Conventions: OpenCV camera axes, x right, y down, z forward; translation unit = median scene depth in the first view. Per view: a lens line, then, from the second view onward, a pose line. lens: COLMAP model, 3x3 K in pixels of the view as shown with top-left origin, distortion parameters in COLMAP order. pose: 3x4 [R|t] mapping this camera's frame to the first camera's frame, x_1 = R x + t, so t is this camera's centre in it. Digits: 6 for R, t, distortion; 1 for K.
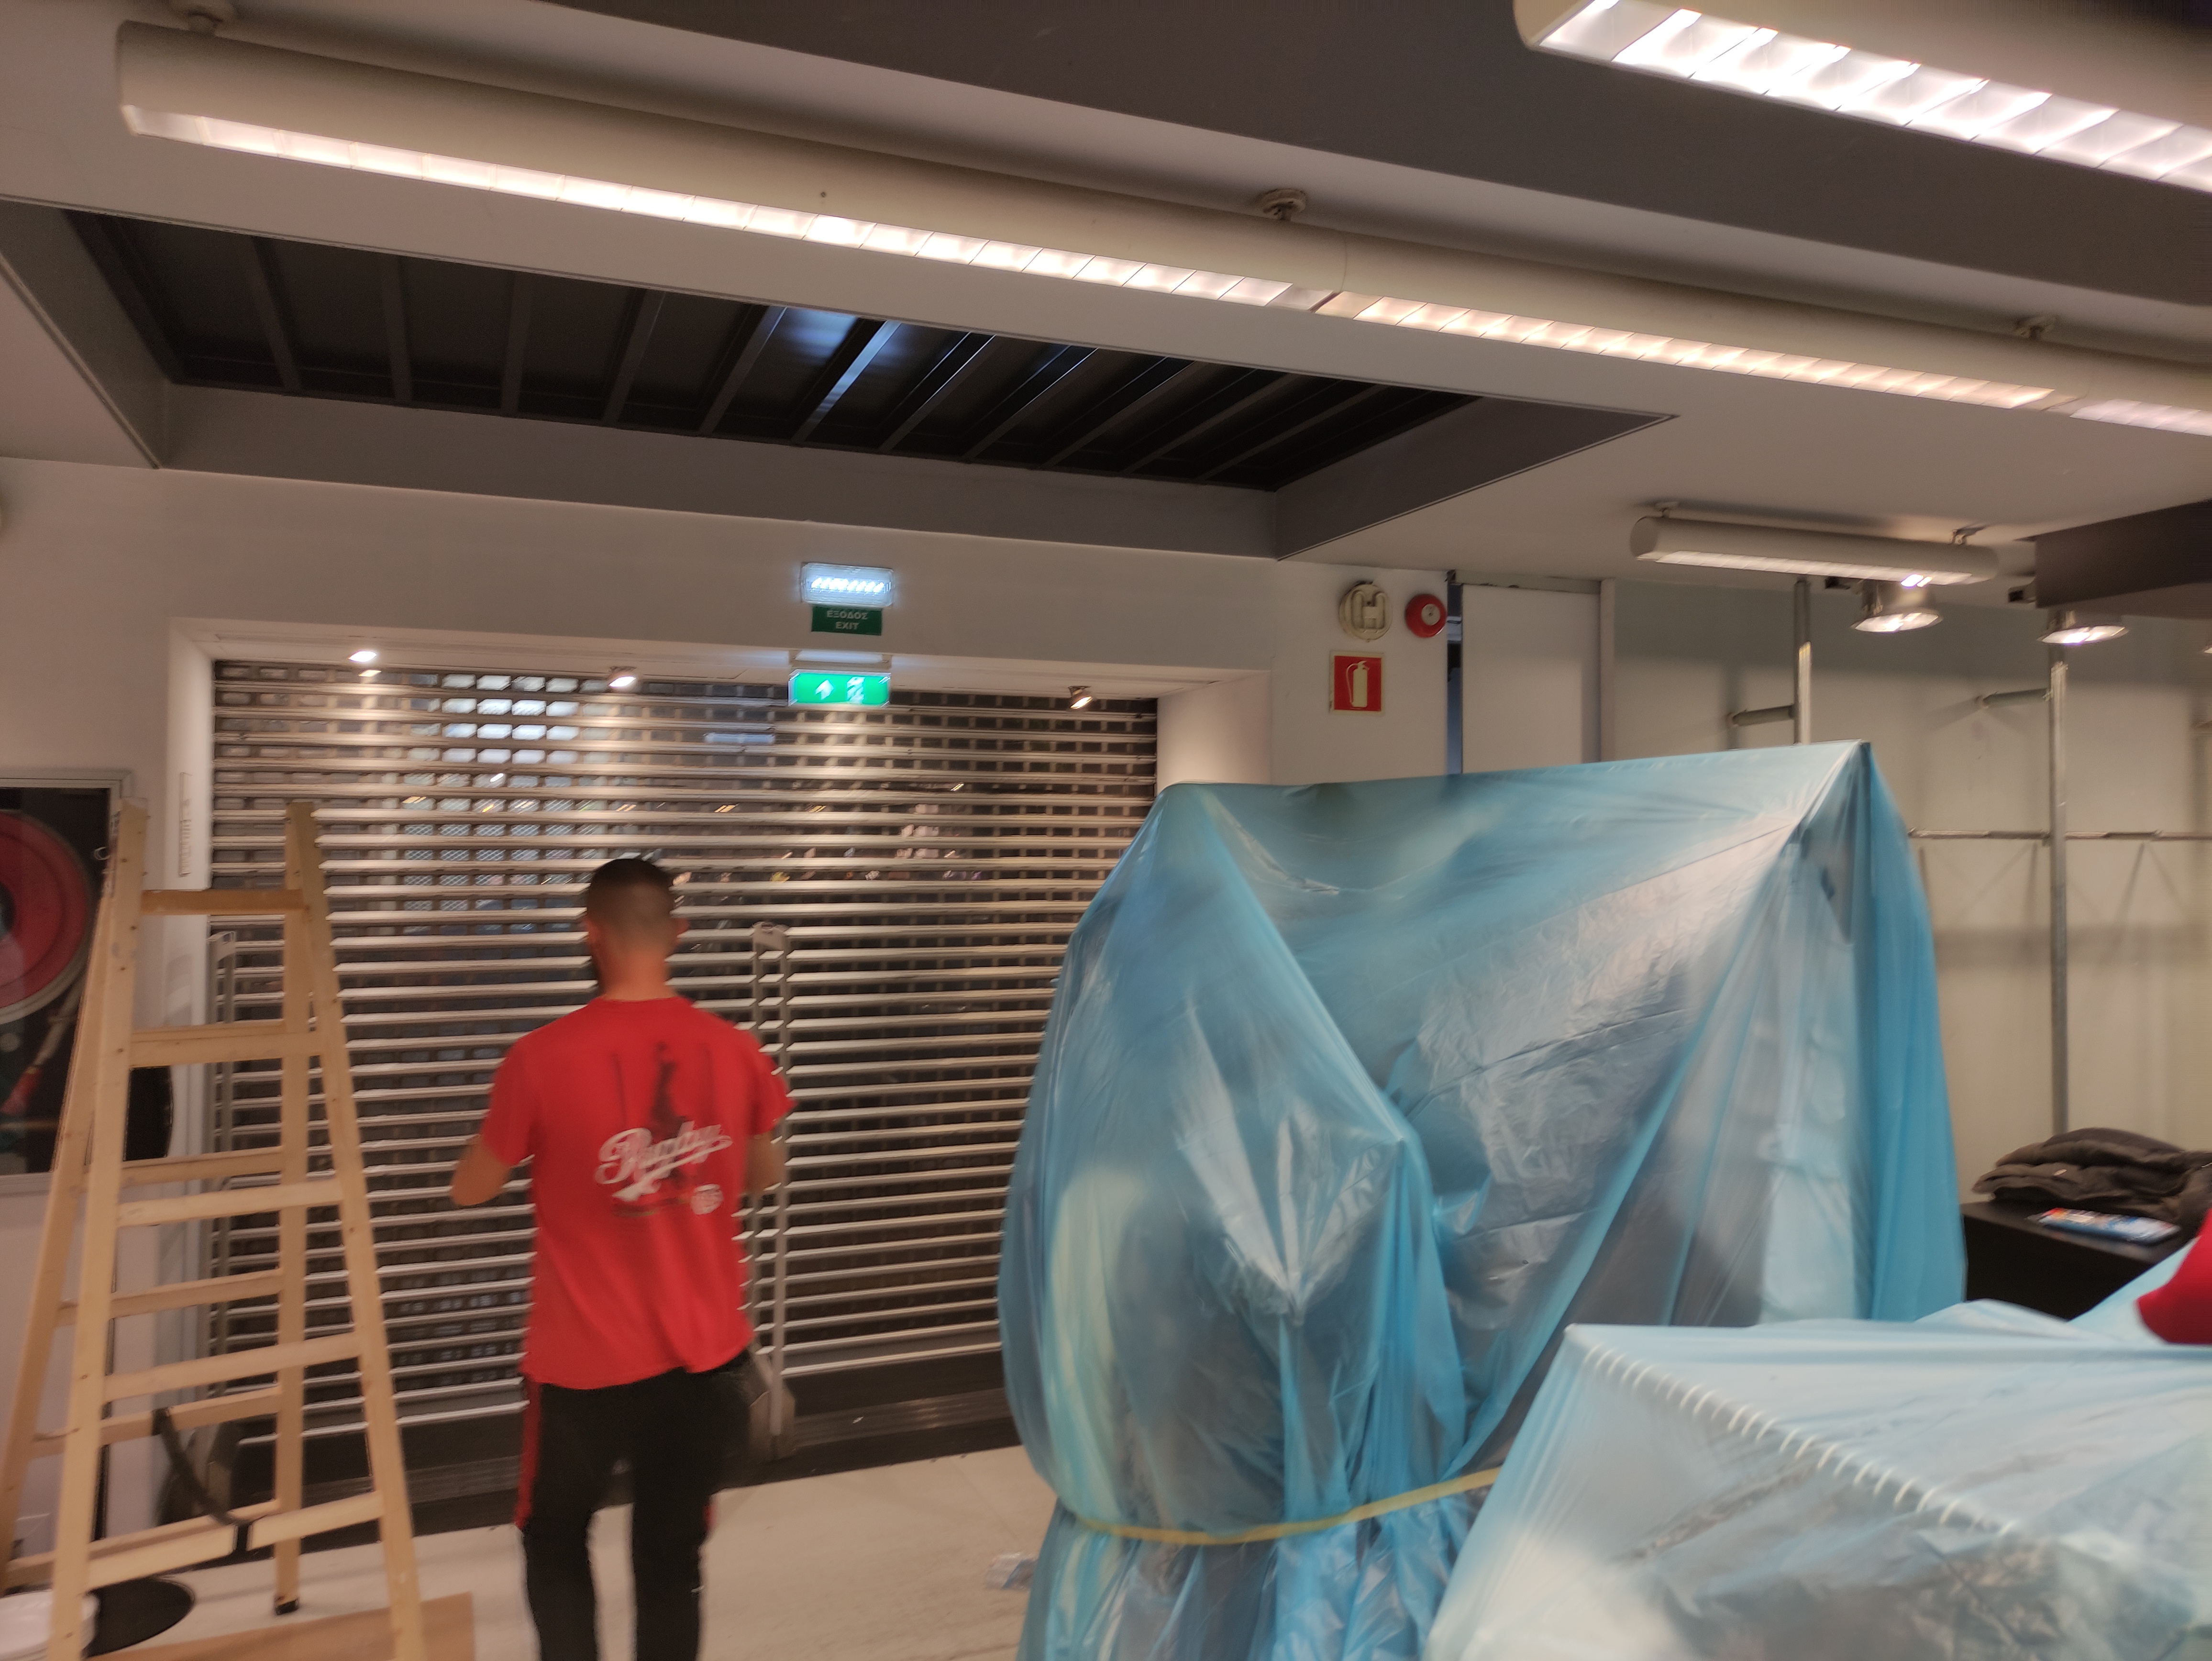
lens RADIAL K [[1641.0, 0, 1113.0], [0, 1641.0, 829.1], [0, 0, 1]] dist [0.038397, -0.002896]
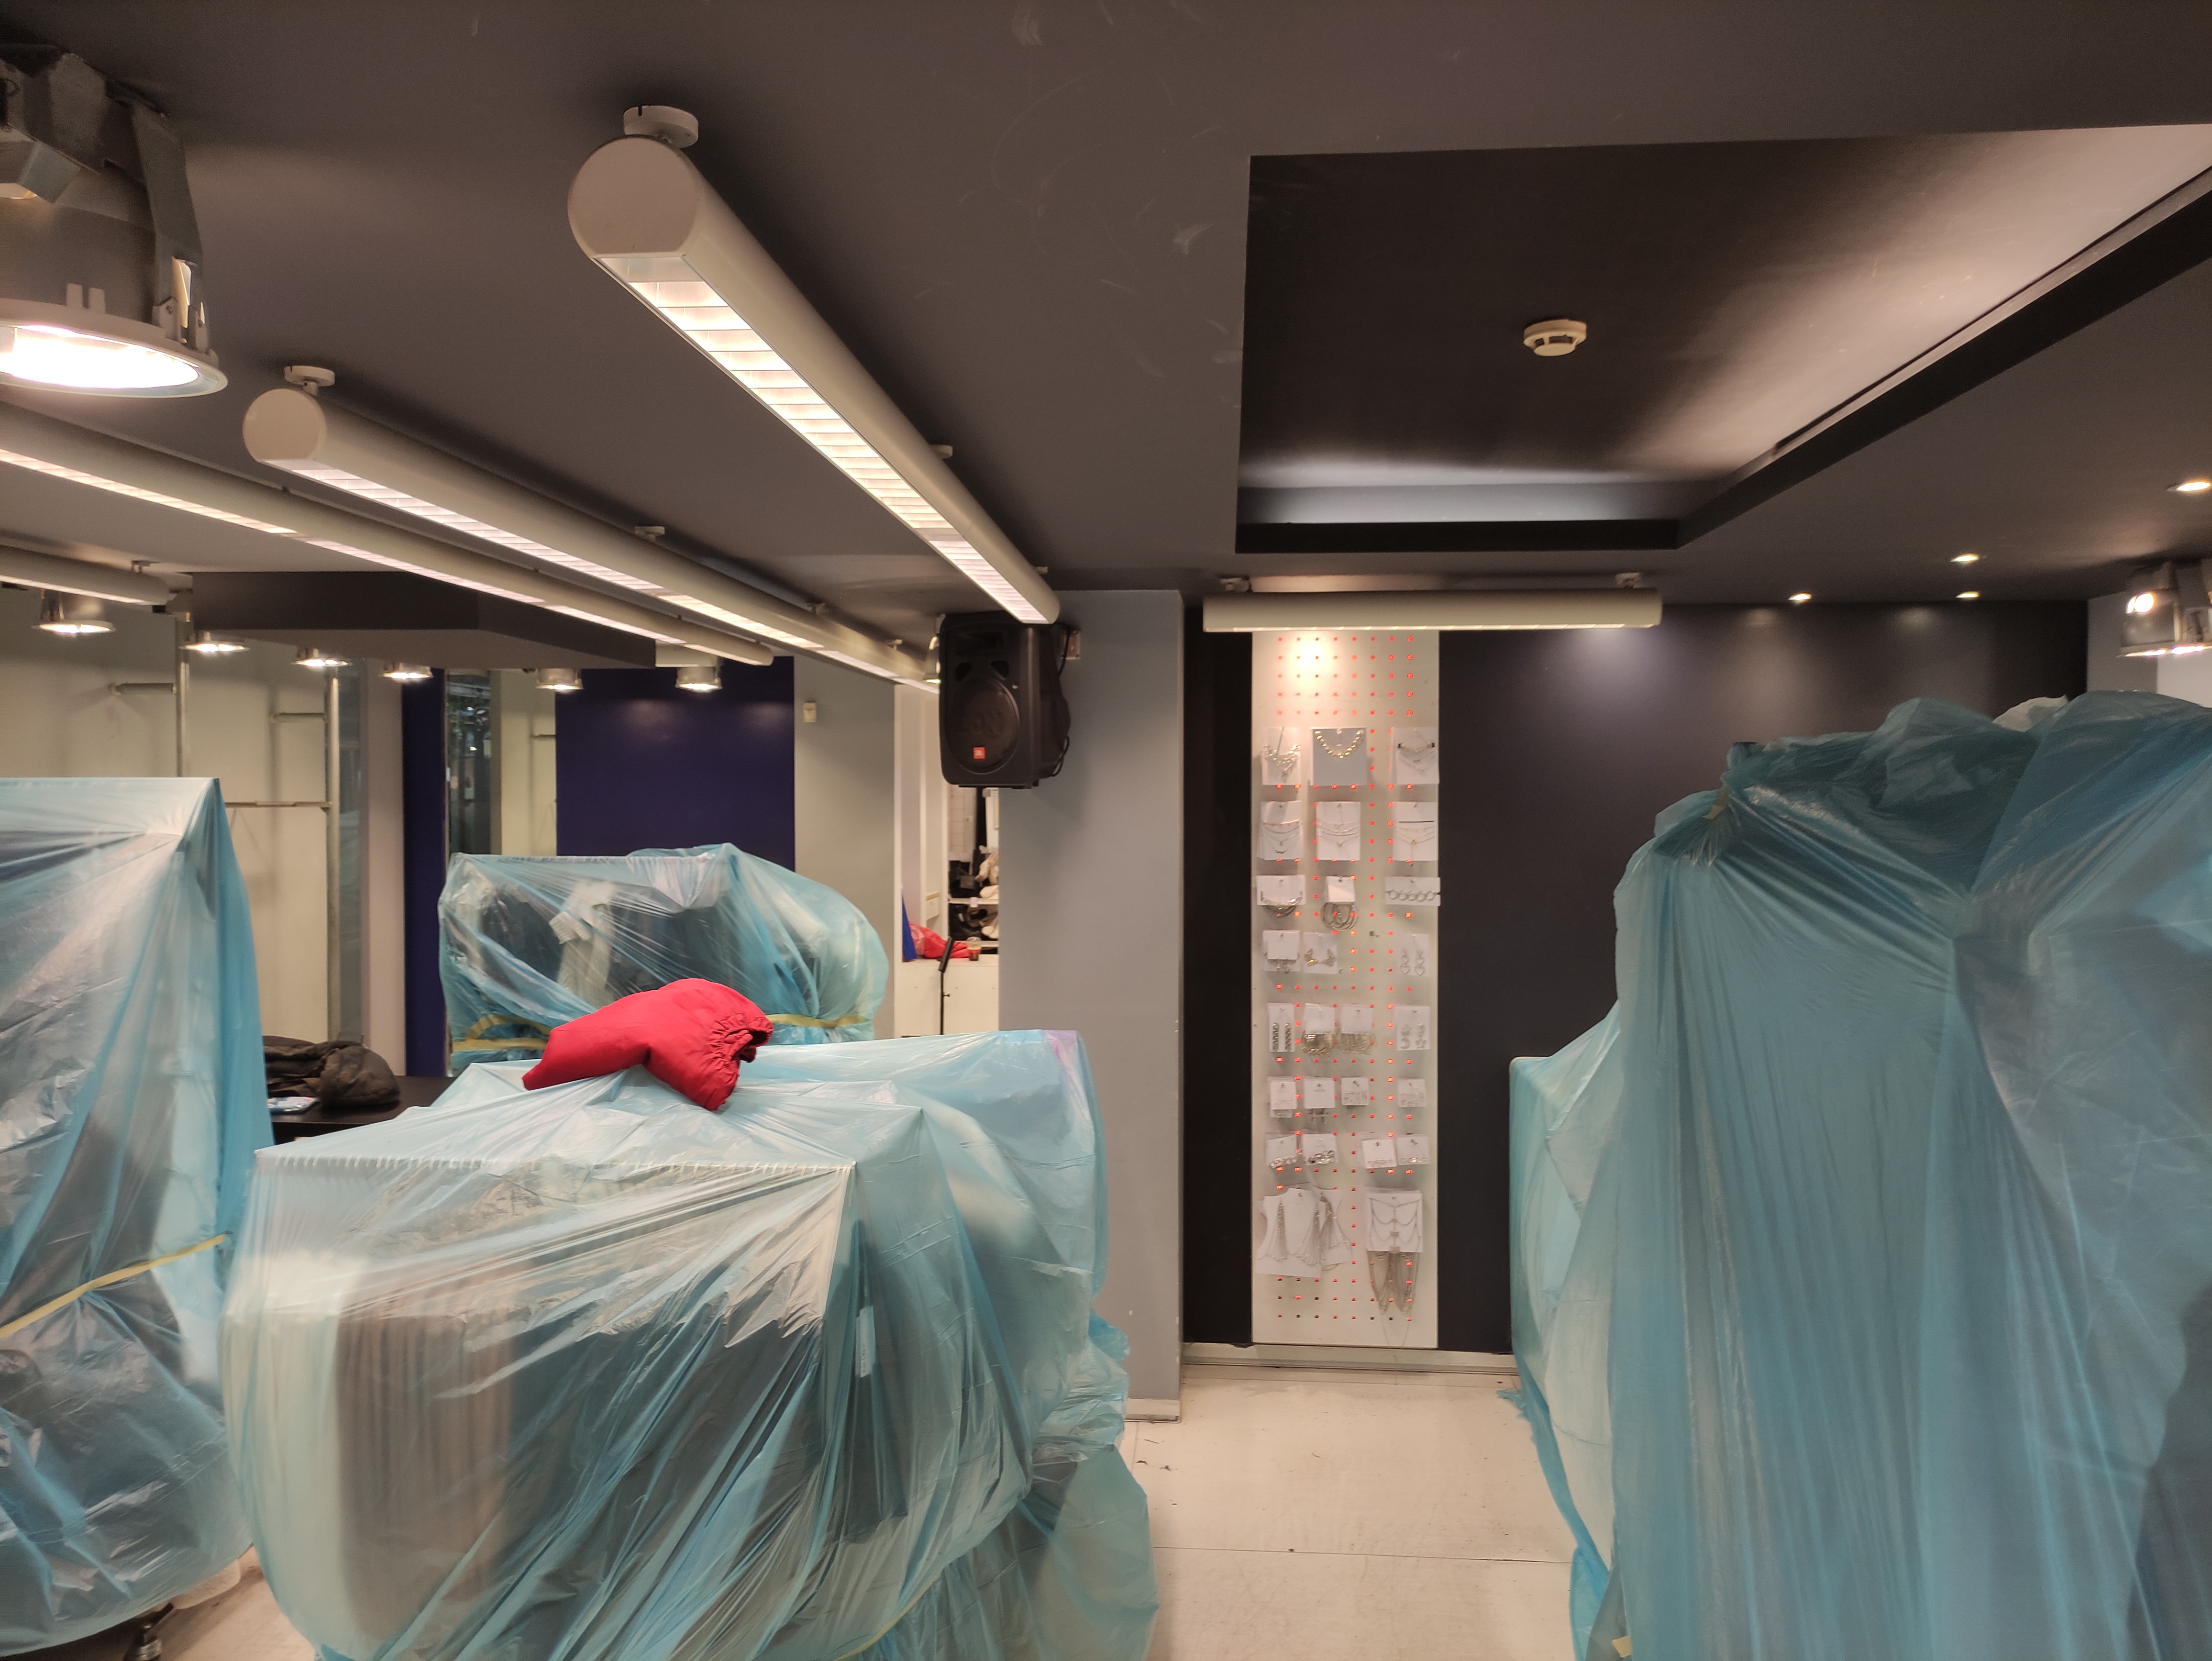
lens RADIAL K [[1641.0, 0, 1113.0], [0, 1641.0, 829.1], [0, 0, 1]] dist [0.038397, -0.002896]
pose [[0.447159, -0.016338, 0.894305, -0.257688], [-0.021487, 0.999348, 0.029001, -0.035326], [-0.894196, -0.032184, 0.446517, -0.181293]]
